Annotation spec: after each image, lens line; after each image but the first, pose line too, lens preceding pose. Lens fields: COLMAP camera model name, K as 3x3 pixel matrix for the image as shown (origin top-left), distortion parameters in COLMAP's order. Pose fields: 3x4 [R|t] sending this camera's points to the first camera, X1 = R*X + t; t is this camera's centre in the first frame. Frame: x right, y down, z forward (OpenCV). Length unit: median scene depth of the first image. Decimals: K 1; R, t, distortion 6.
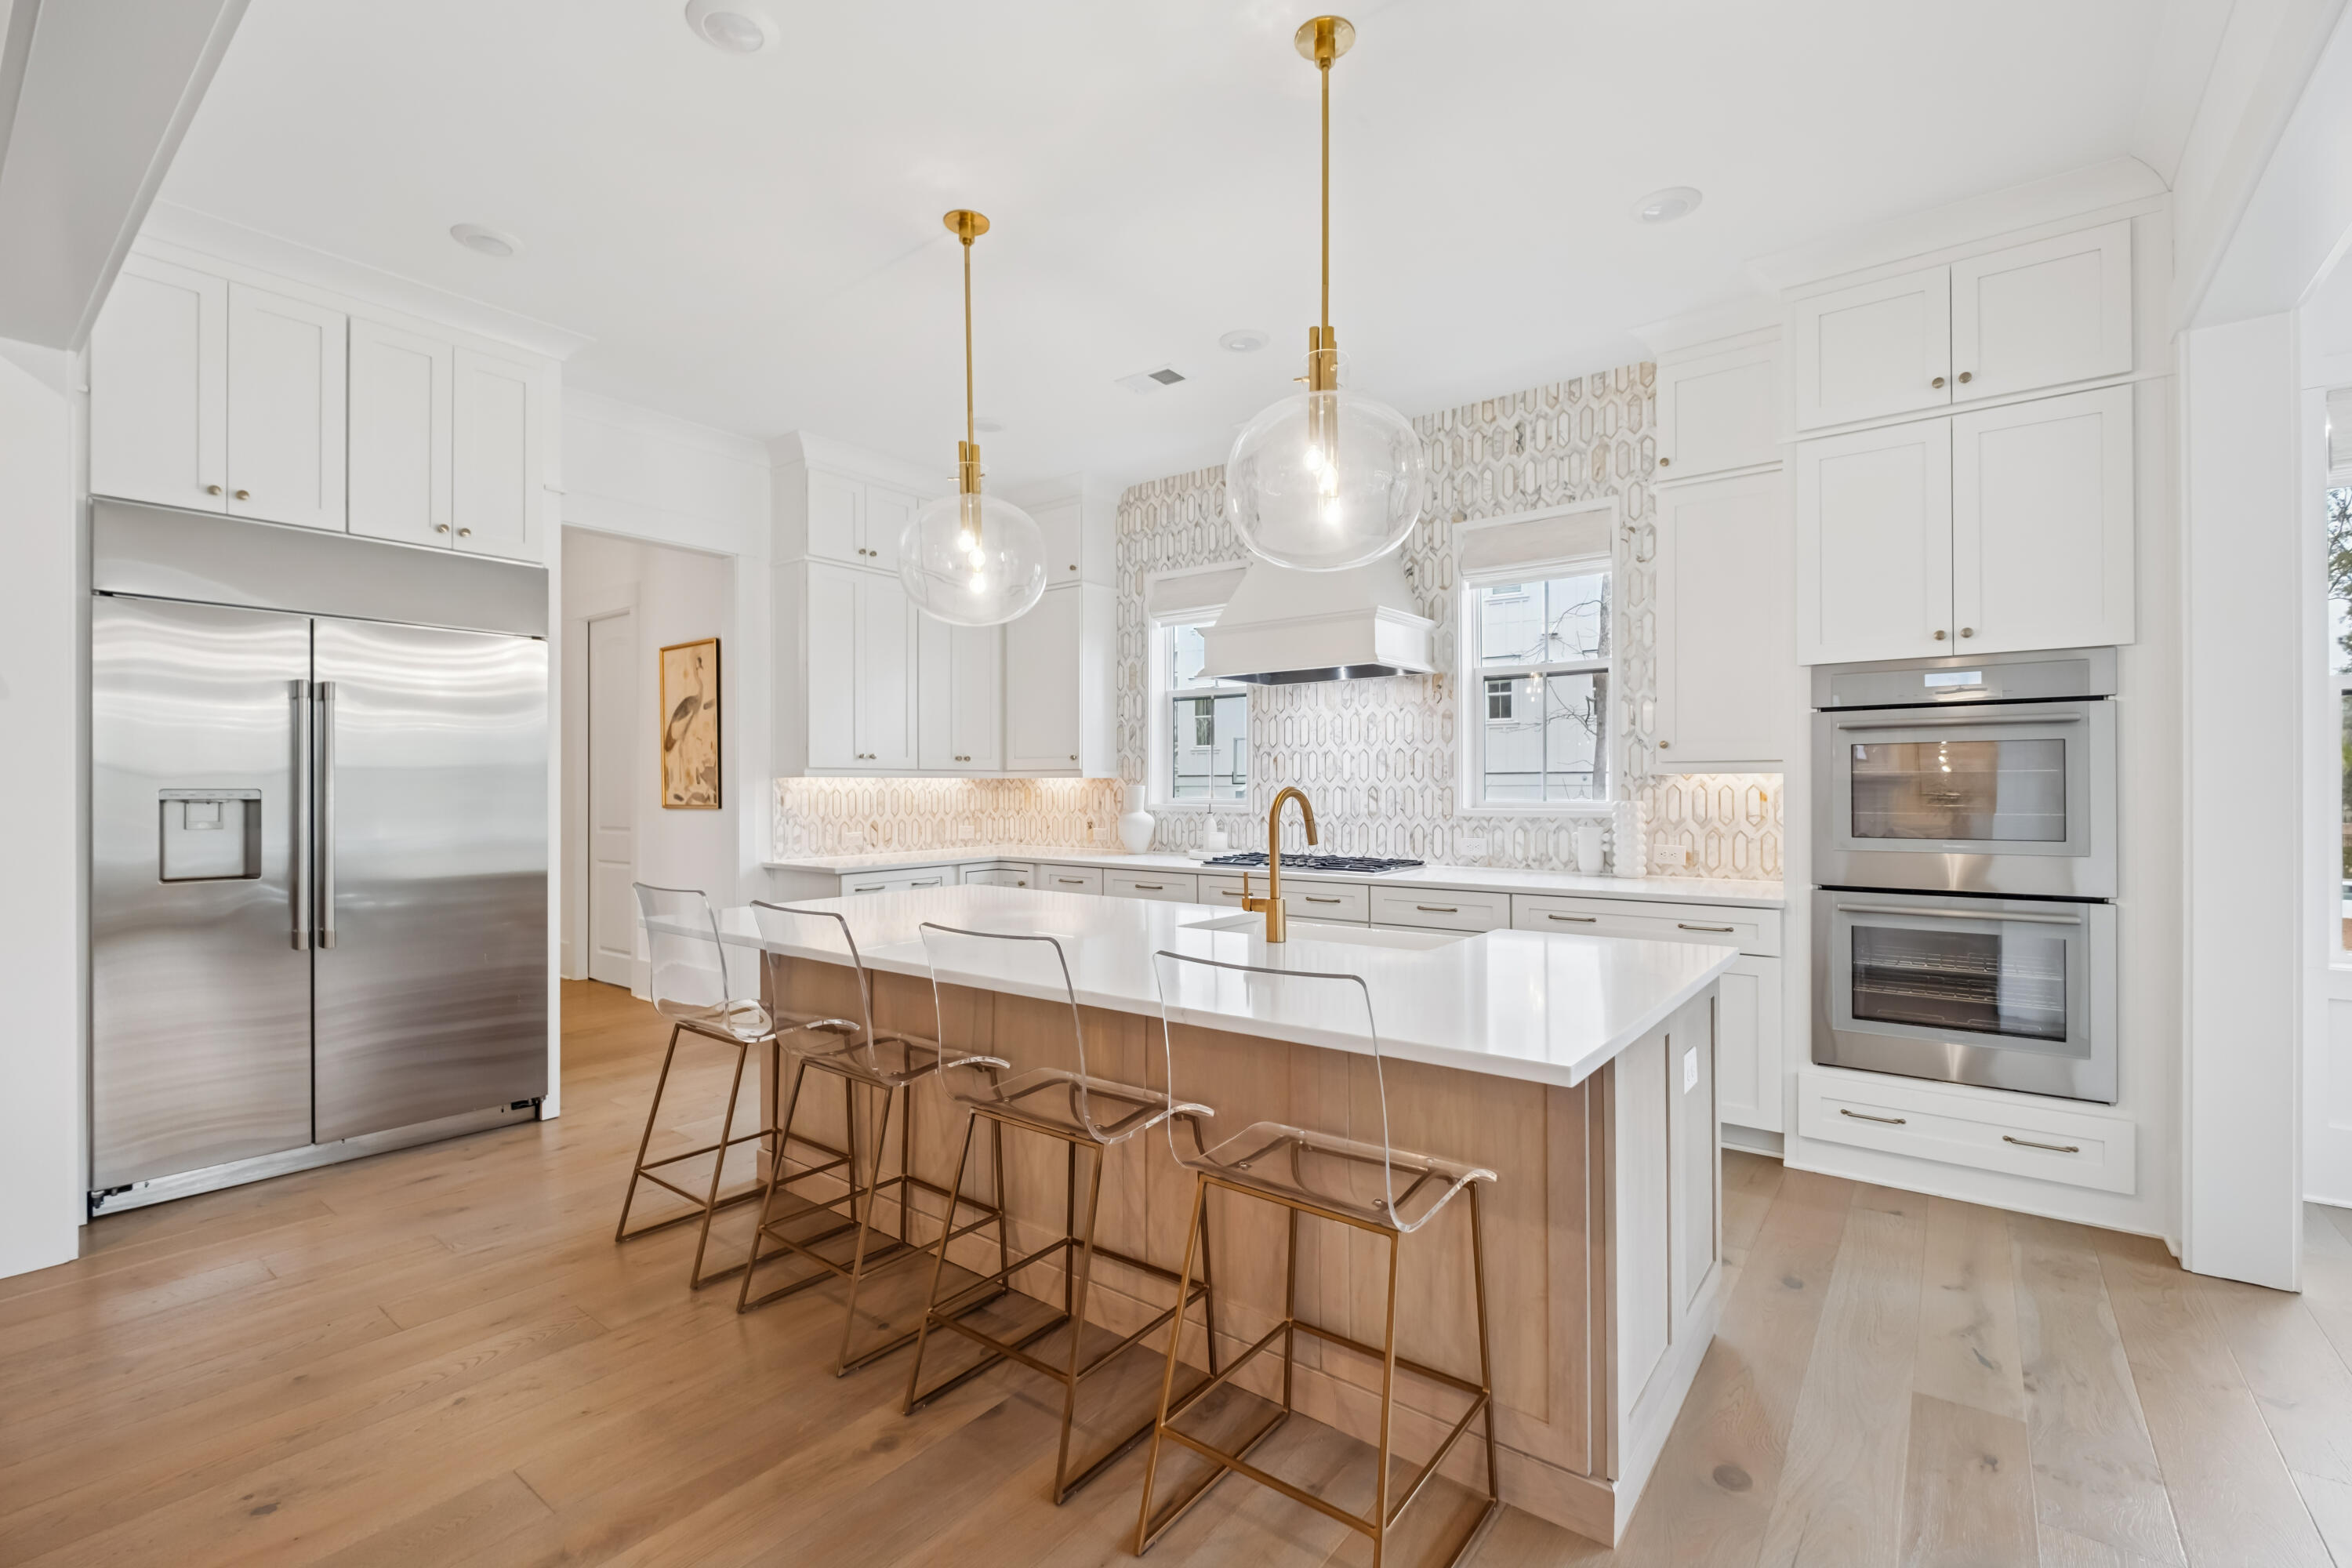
lens RADIAL K [[1025.7, 0, 1163.7], [0, 1025.7, 787.3], [0, 0, 1]] dist [0.000111, -0.001402]
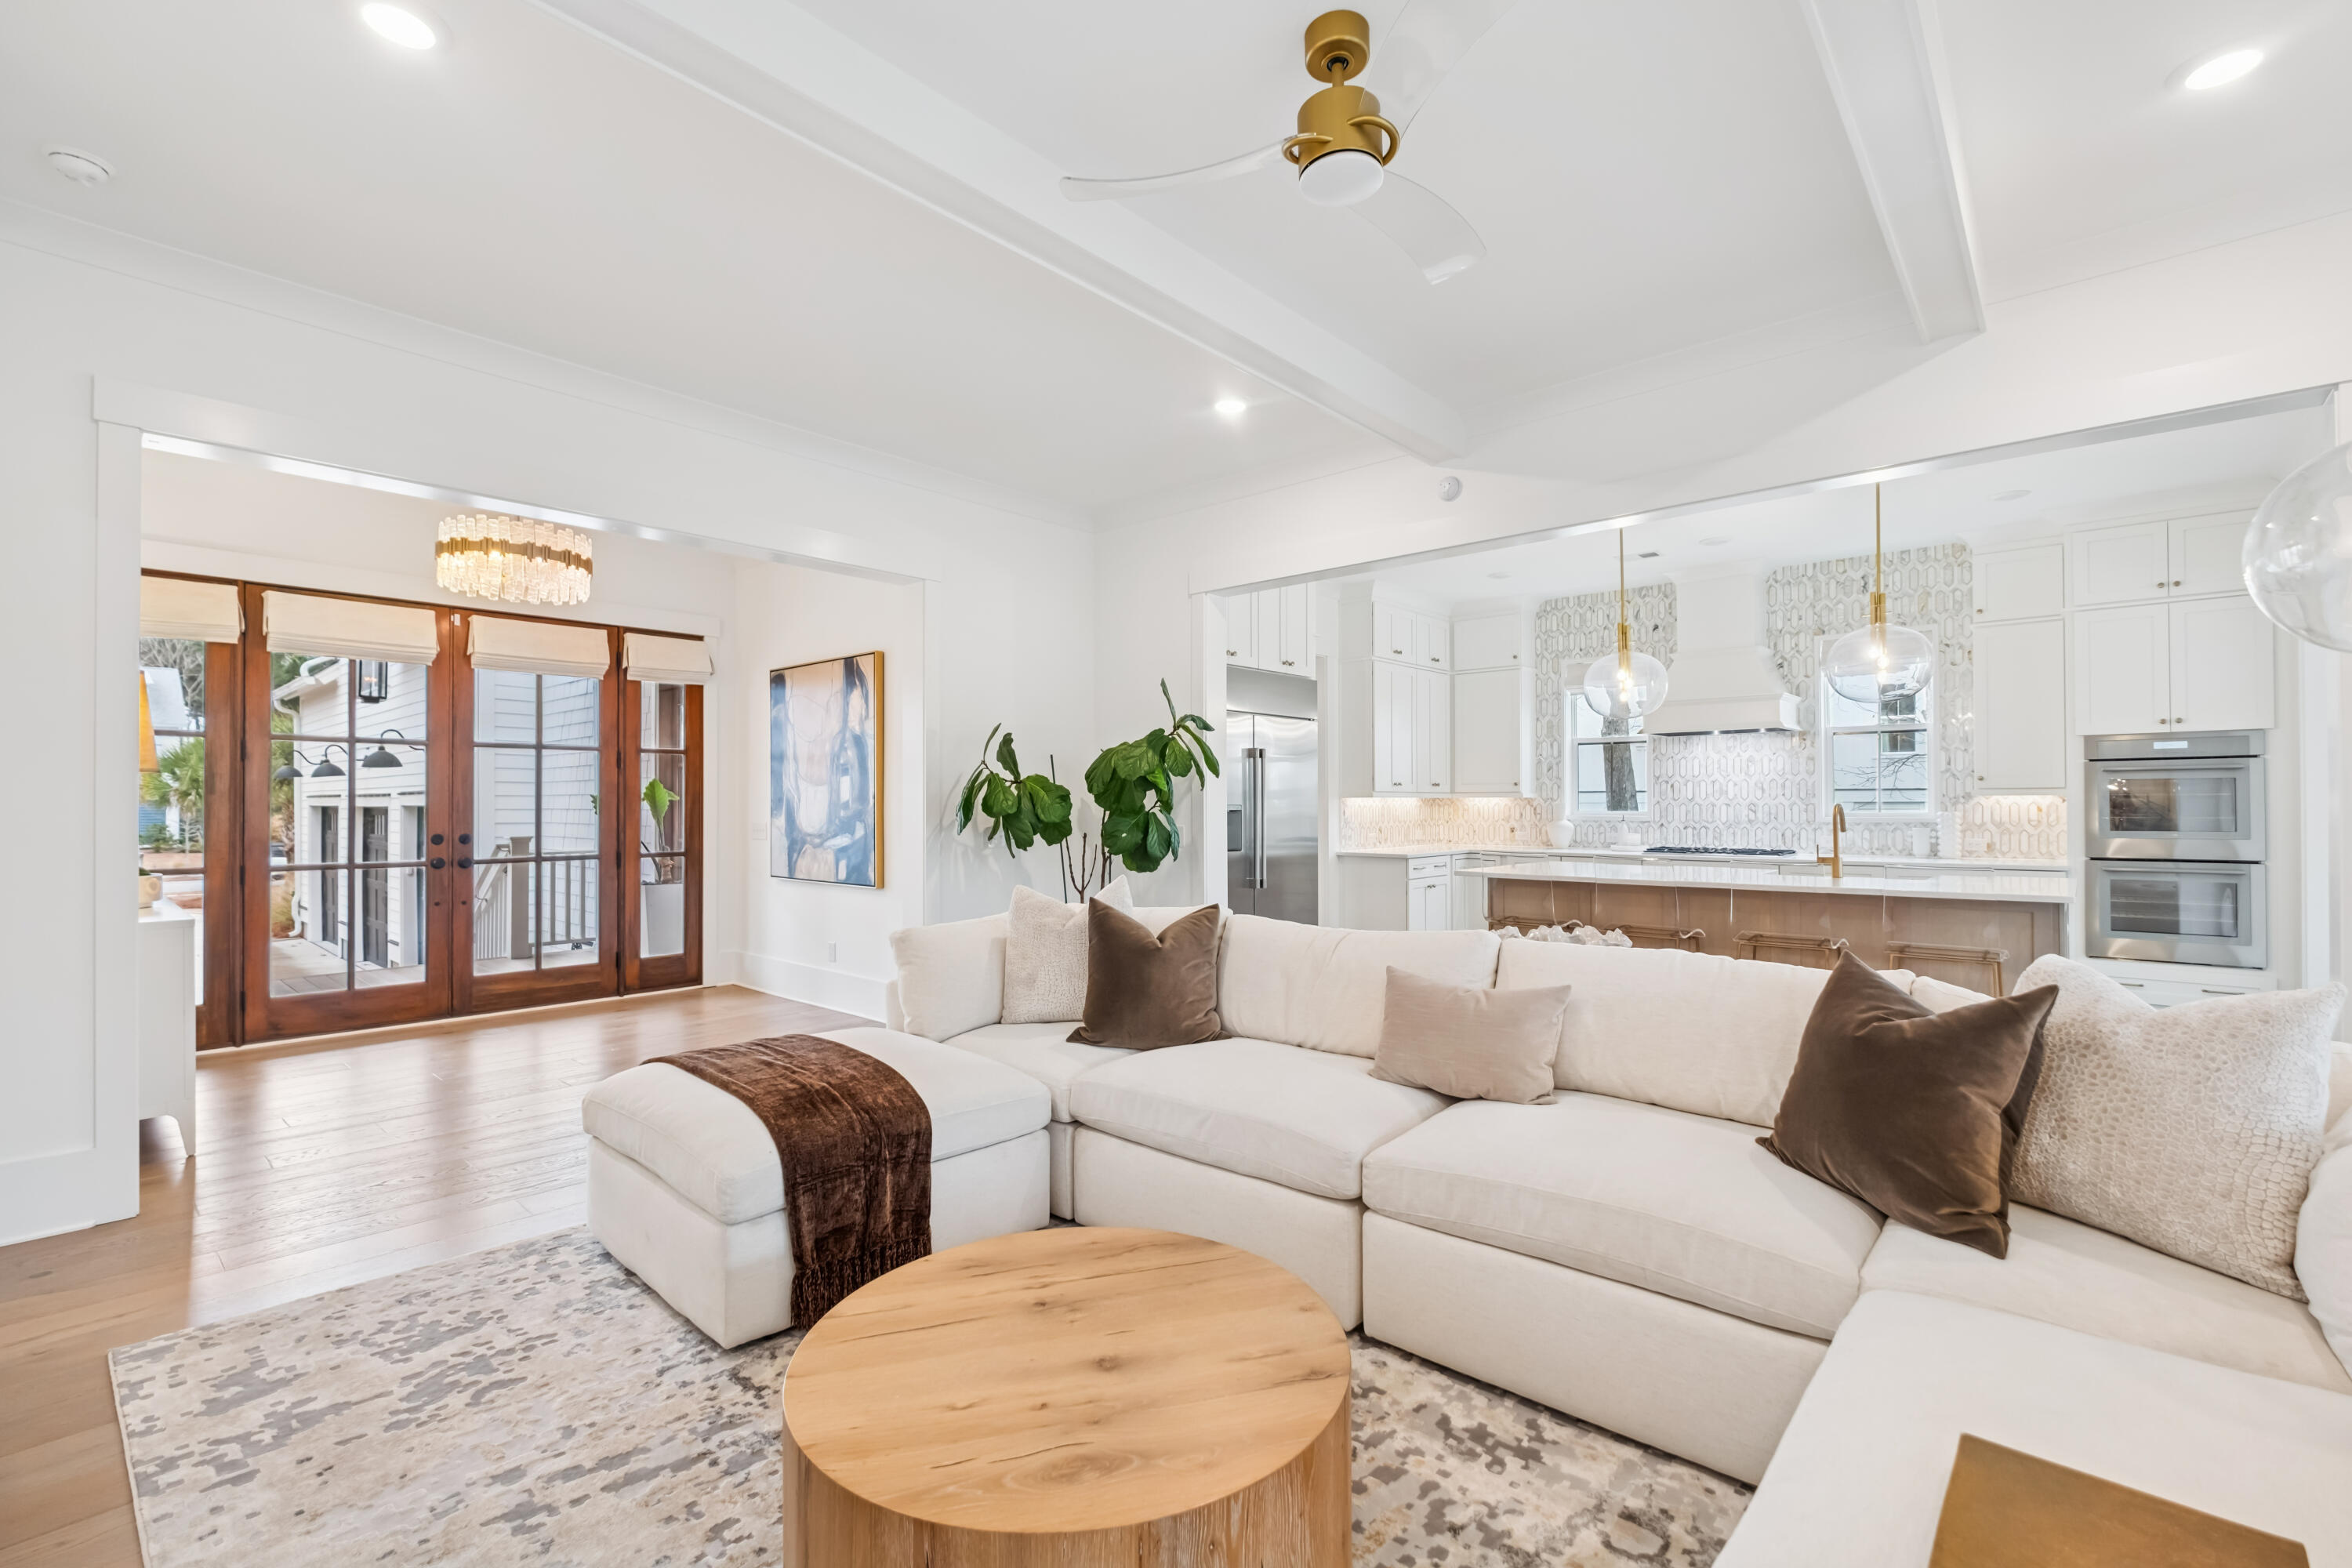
lens RADIAL K [[1025.7, 0, 1172.1], [0, 1025.7, 800.7], [0, 0, 1]] dist [0.000111, -0.001402]
pose [[0.996979, 0.000061, -0.077677, -0.598452], [-0.000473, 0.999986, -0.005280, 0.004284], [0.077676, 0.005301, 0.996965, -0.666459]]
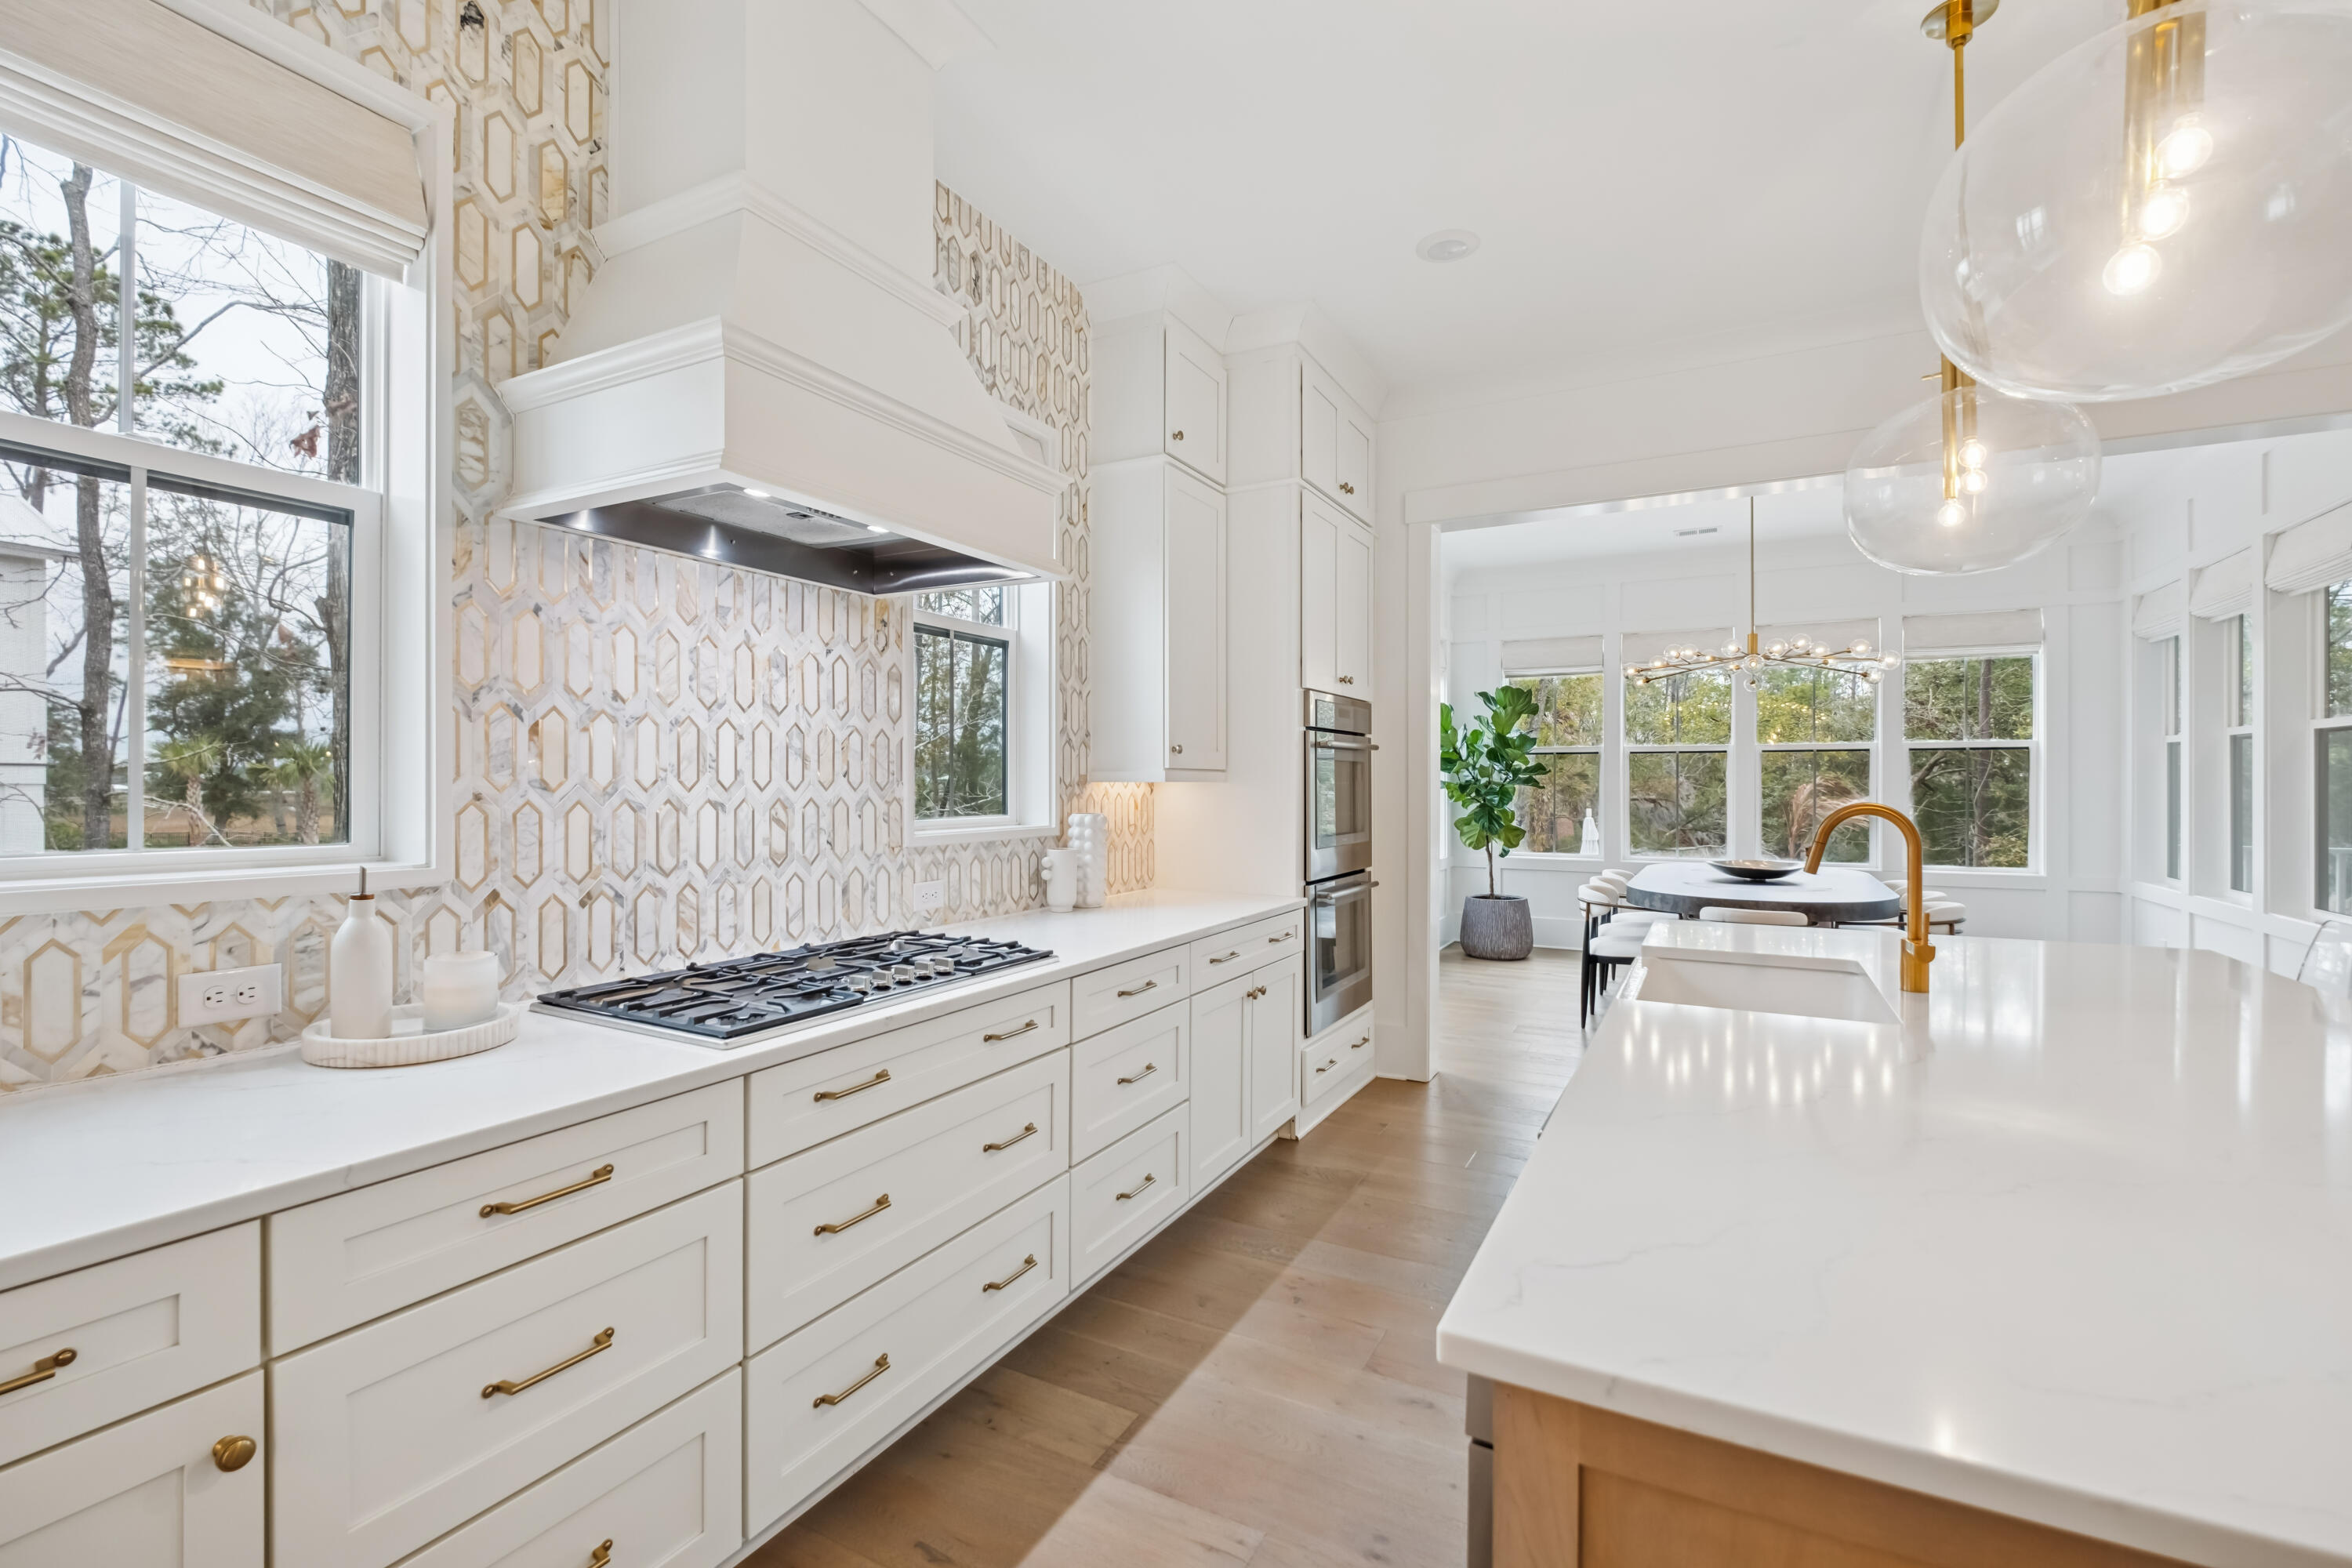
lens RADIAL K [[1025.7, 0, 1175.4], [0, 1025.7, 784.1], [0, 0, 1]] dist [0.000111, -0.001402]
pose [[-0.179270, -0.001536, 0.983799, -0.335454], [-0.004412, 0.999990, 0.000758, -0.010125], [-0.983790, -0.004205, -0.179275, 0.984987]]
